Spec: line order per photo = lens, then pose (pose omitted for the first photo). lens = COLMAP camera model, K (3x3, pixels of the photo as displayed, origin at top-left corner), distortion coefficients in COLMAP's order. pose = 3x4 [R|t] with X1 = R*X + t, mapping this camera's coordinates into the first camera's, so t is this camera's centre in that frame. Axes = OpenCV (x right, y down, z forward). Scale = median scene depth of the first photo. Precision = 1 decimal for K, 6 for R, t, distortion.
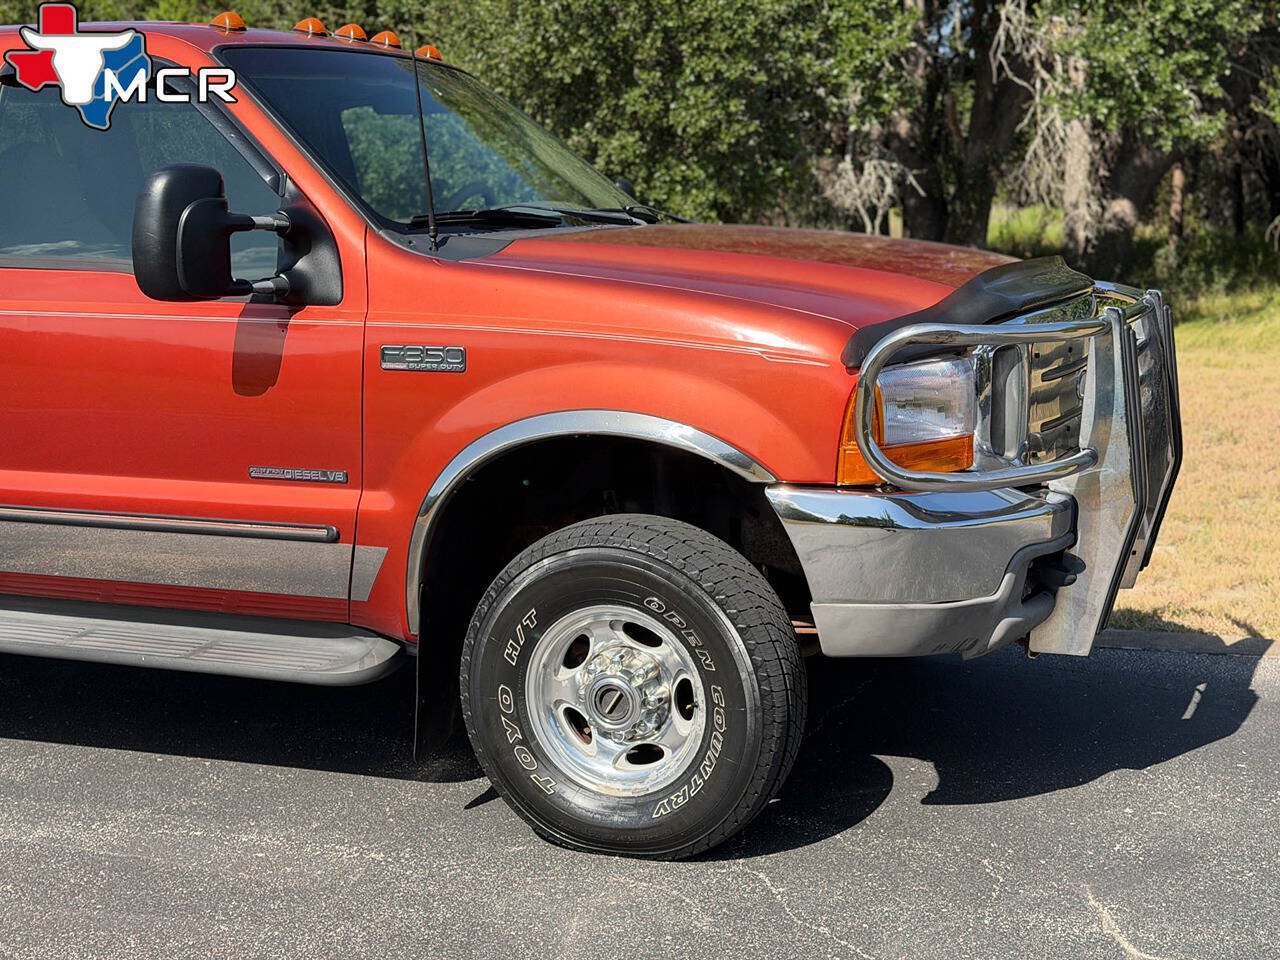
lens RADIAL K [[1777.9, 0, 641.0], [0, 1777.9, 493.8], [0, 0, 1]] dist [0.157304, -0.173151]
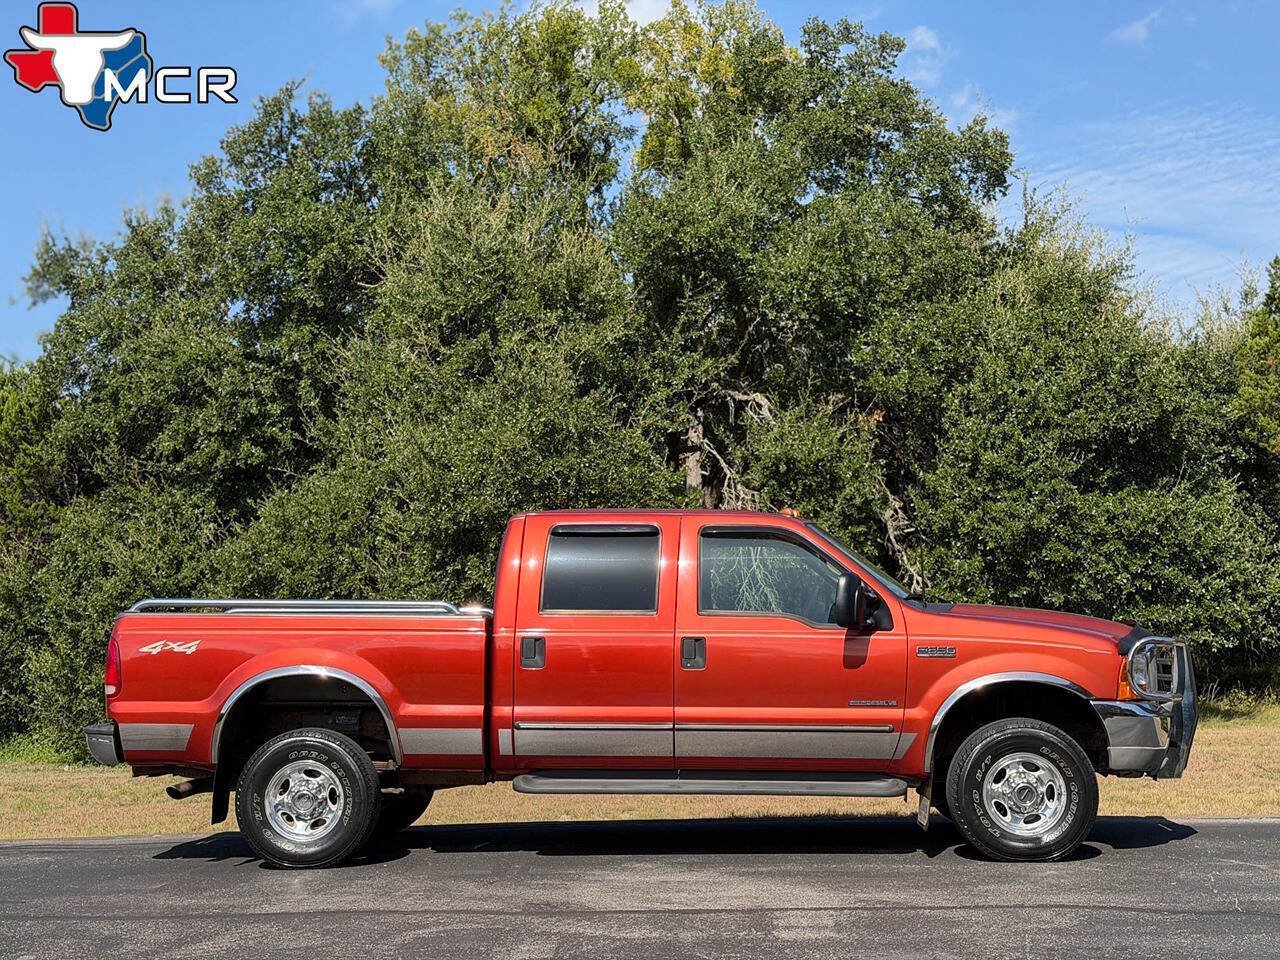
lens RADIAL K [[1765.5, 0, 640.0], [0, 1765.5, 502.5], [0, 0, 1]] dist [0.153460, -0.007540]
pose [[0.947968, 0.037923, 0.316099, -1.231500], [0.037712, 0.972514, -0.229769, 0.256590], [-0.316125, 0.229734, 0.920482, -1.100731]]
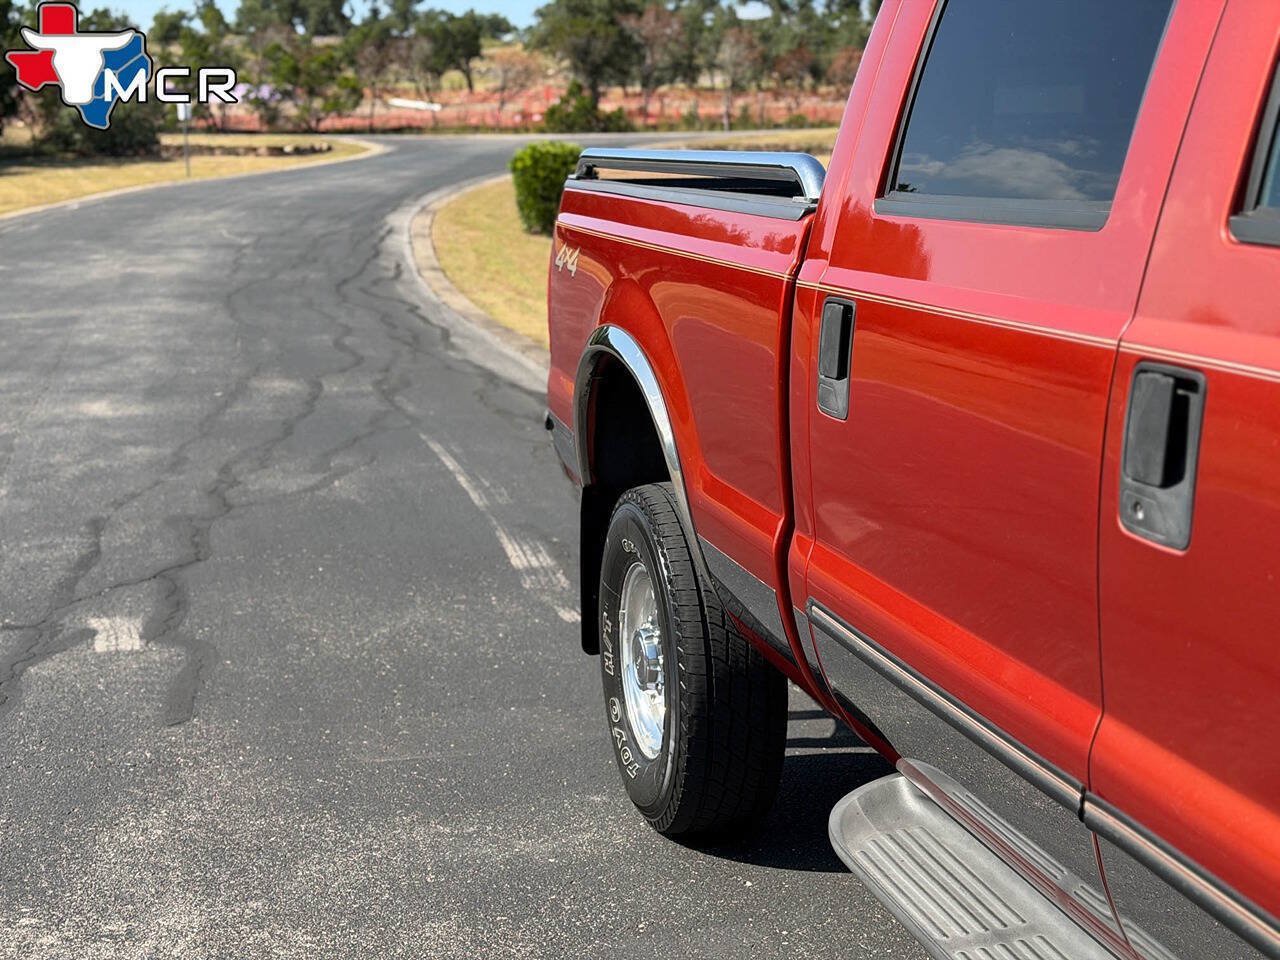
lens RADIAL K [[1771.2, 0, 629.3], [0, 1771.2, 481.9], [0, 0, 1]] dist [0.180310, -0.300843]
pose [[0.595037, 0.150459, -0.789489, -0.154401], [-0.122147, 0.987839, 0.096198, -0.104937], [0.794362, 0.039192, 0.606178, 0.731276]]
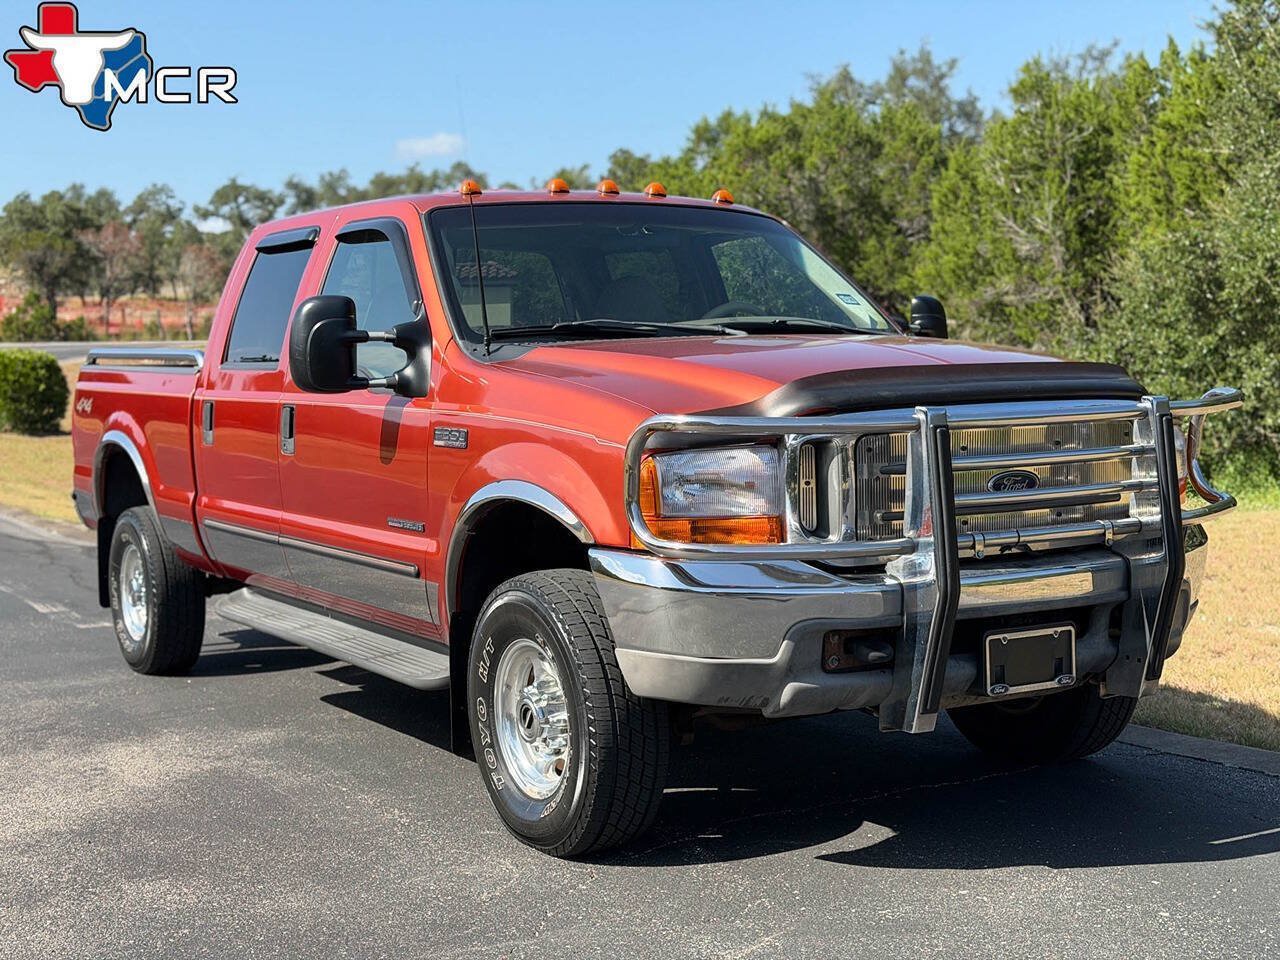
lens RADIAL K [[1777.9, 0, 641.0], [0, 1777.9, 493.8], [0, 0, 1]] dist [0.157304, -0.173151]
pose [[0.804122, 0.043606, -0.592863, 0.734619], [-0.084967, 0.995497, -0.042023, 0.007249], [0.588361, 0.084165, 0.804206, 0.041625]]
